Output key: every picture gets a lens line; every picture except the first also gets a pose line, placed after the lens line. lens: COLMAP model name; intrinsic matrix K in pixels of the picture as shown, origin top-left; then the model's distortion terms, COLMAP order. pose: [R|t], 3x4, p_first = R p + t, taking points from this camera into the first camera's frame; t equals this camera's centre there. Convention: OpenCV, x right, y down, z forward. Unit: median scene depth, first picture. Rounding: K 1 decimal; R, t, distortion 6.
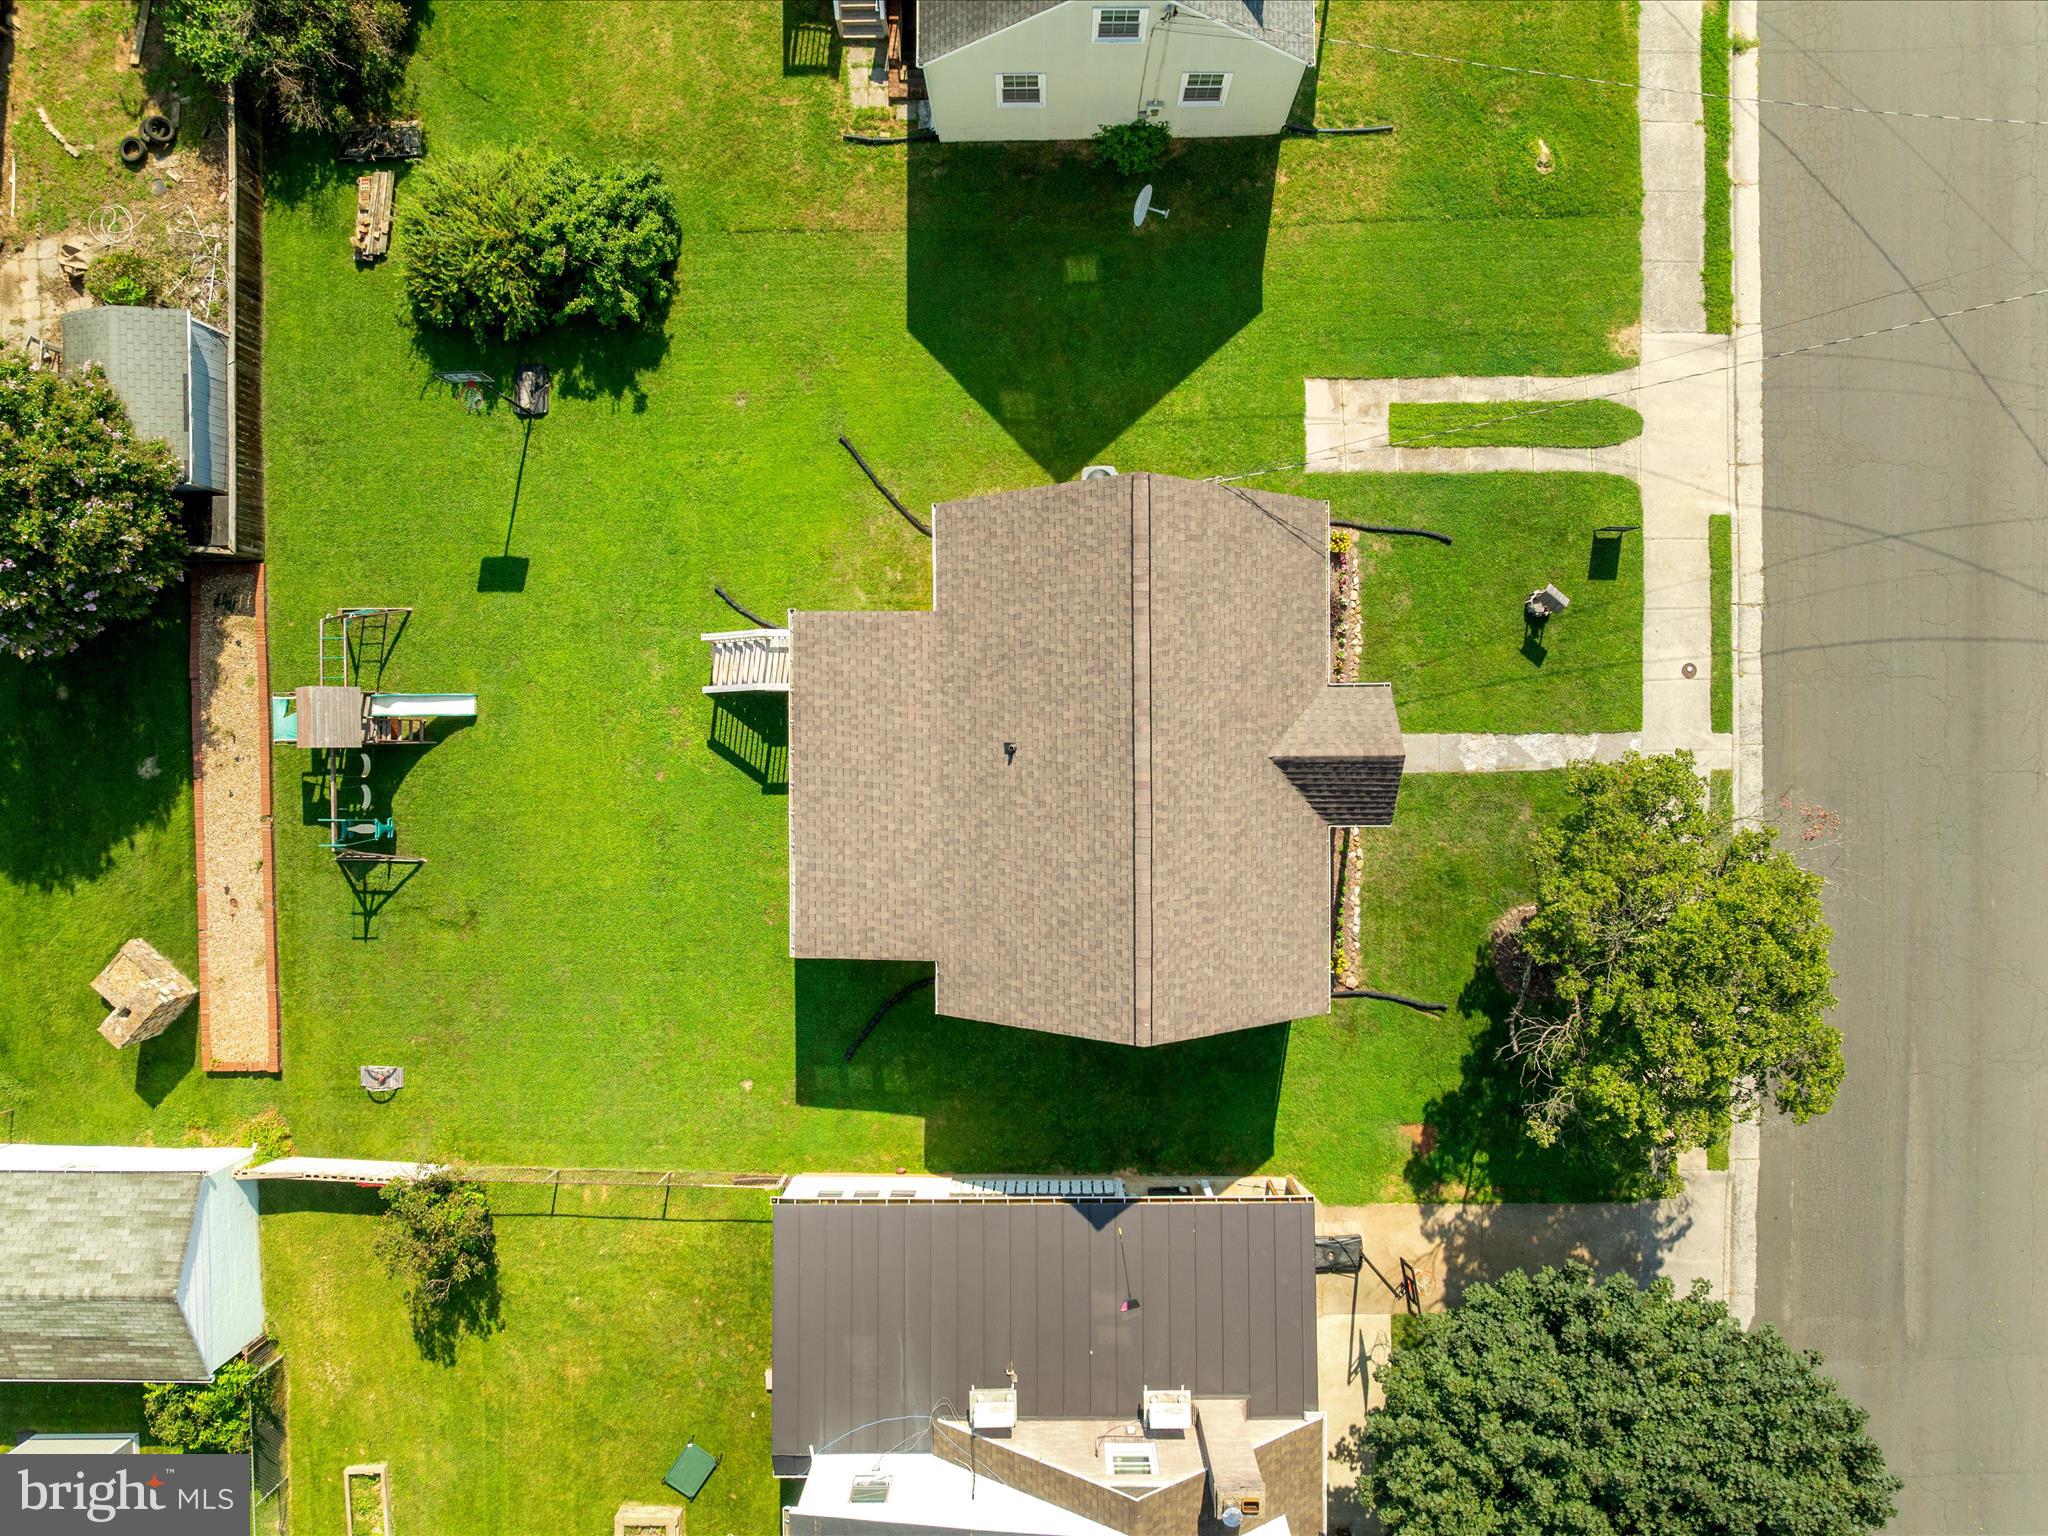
lens RADIAL K [[1538.5, 0, 1024.0], [0, 1538.5, 768.0], [0, 0, 1]] dist [-0.048674, 0.003436]
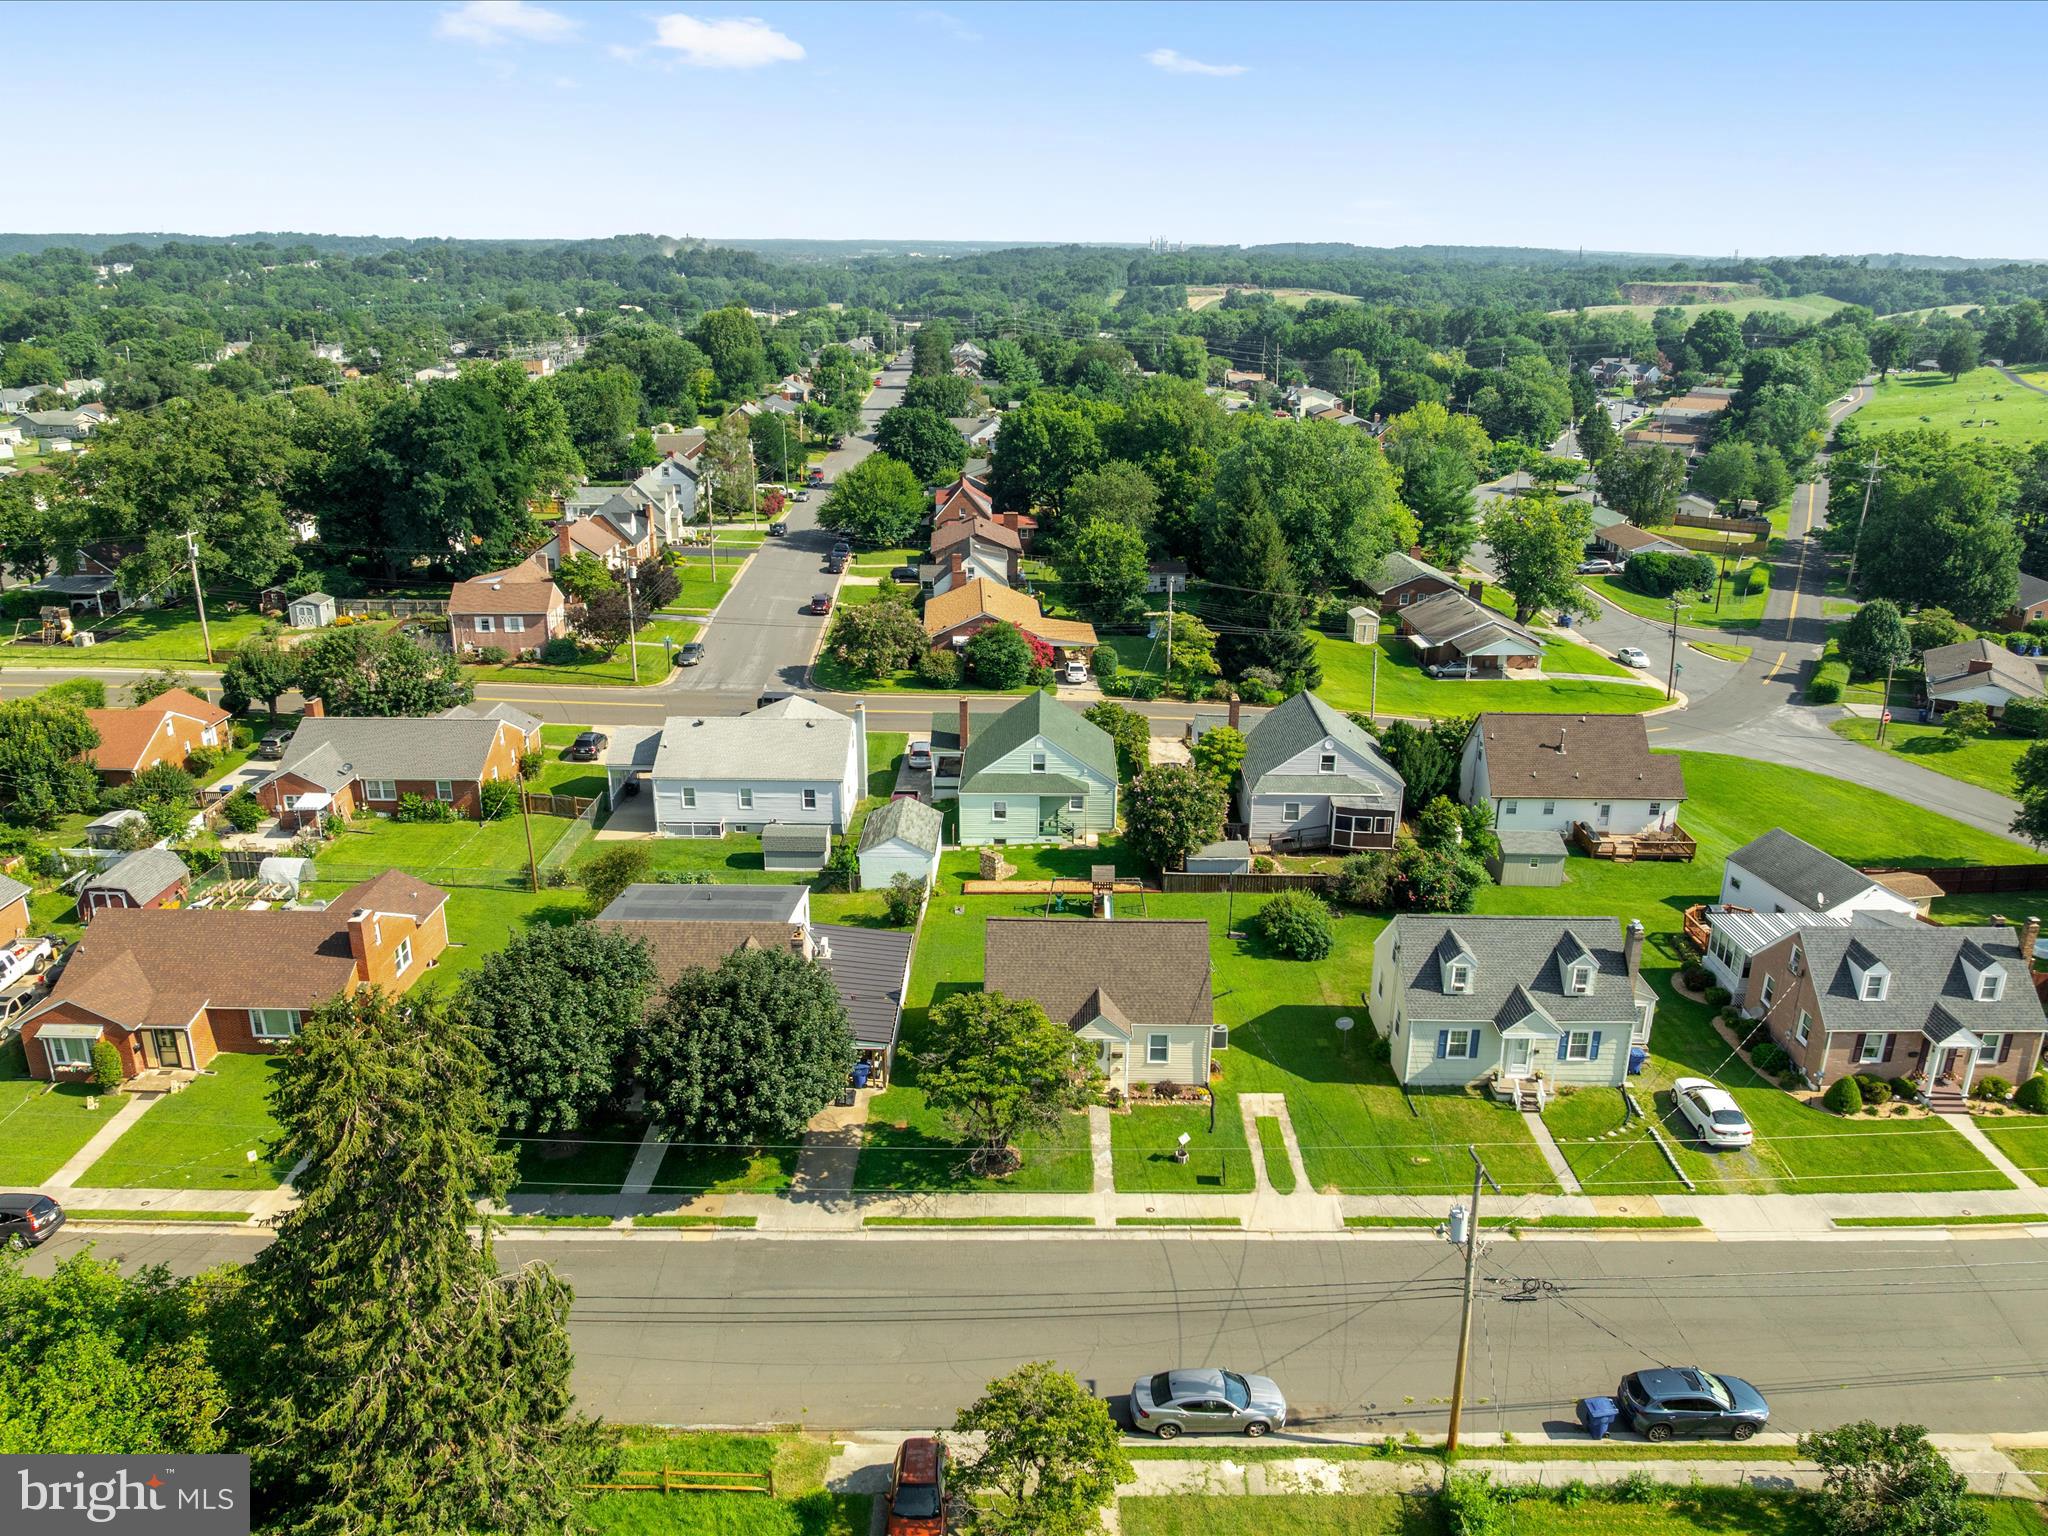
lens RADIAL K [[1538.5, 0, 1024.0], [0, 1538.5, 768.0], [0, 0, 1]] dist [-0.048674, 0.003436]
pose [[-0.023352, 0.327528, -0.944553, 1.953229], [-0.999045, -0.042547, 0.009946, 0.086685], [-0.036930, 0.943883, 0.328209, -0.061751]]
